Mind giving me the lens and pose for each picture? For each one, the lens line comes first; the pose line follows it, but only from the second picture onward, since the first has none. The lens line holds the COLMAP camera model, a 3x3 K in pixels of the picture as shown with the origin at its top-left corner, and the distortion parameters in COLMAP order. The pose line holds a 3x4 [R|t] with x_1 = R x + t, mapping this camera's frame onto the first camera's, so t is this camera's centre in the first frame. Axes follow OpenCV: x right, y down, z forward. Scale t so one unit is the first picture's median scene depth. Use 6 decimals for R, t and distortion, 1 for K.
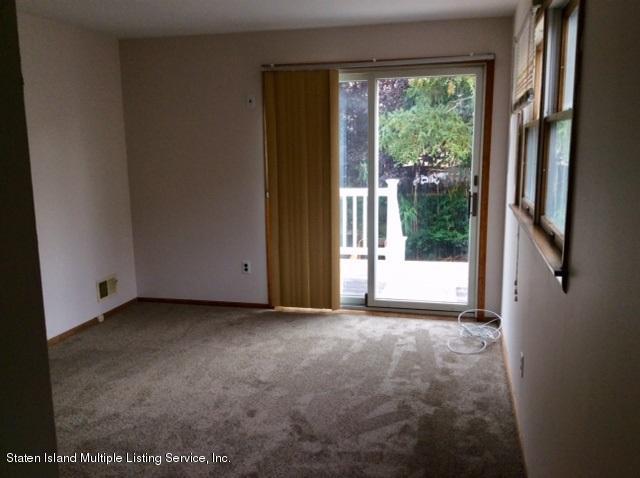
lens RADIAL K [[570.7, 0, 318.0], [0, 570.7, 240.6], [0, 0, 1]] dist [0.104050, -0.181348]
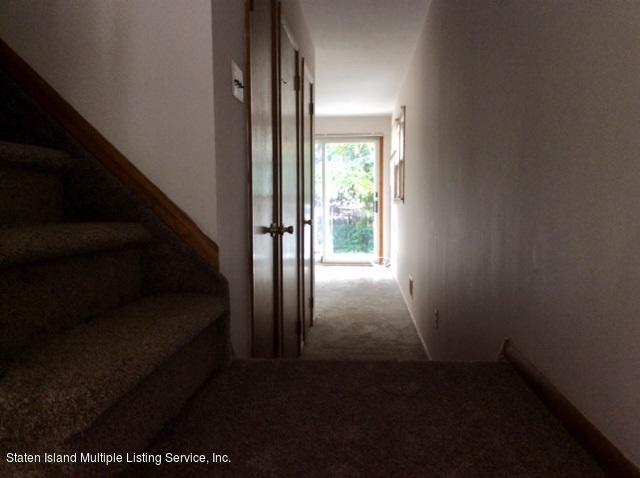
lens RADIAL K [[570.7, 0, 321.4], [0, 570.7, 238.4], [0, 0, 1]] dist [0.104050, -0.181348]
pose [[0.983949, -0.006871, 0.178319, -0.248500], [0.025460, 0.994441, -0.102171, 0.226586], [-0.176626, 0.105071, 0.978654, -0.823277]]
